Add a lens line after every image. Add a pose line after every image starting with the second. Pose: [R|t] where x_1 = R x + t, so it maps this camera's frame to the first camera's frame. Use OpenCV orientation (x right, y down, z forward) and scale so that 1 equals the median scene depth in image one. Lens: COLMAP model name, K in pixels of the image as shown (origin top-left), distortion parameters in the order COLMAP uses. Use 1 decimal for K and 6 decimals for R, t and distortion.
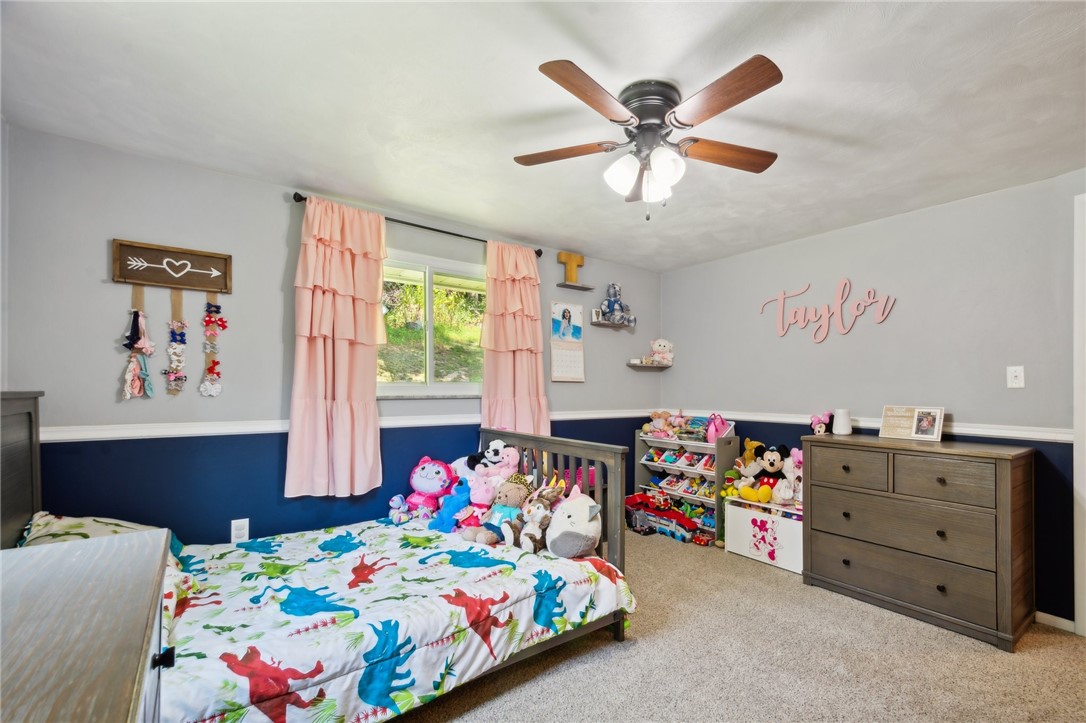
lens RADIAL K [[480.9, 0, 613.8], [0, 480.9, 392.1], [0, 0, 1]] dist [0.000909, -0.000196]
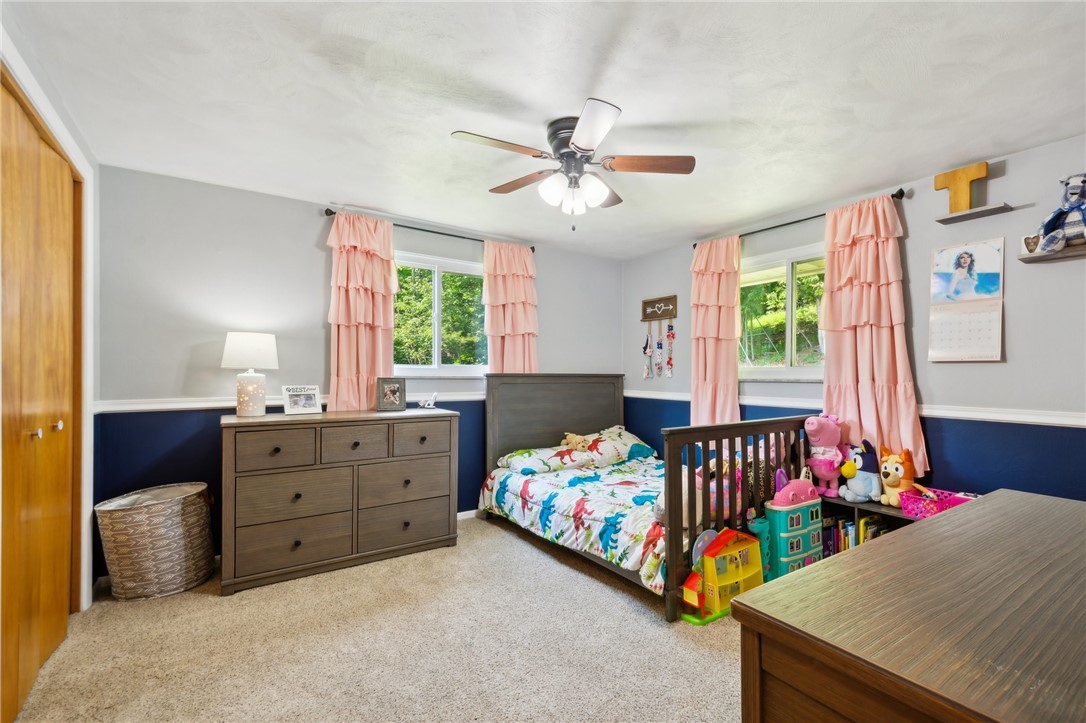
lens RADIAL K [[480.8, 0, 592.0], [0, 480.8, 381.4], [0, 0, 1]] dist [0.012605, -0.000152]
pose [[-0.059777, 0.010608, -0.998155, 1.000245], [-0.011132, 0.999874, 0.011293, 0.006433], [0.998150, 0.011786, -0.059652, 0.875952]]
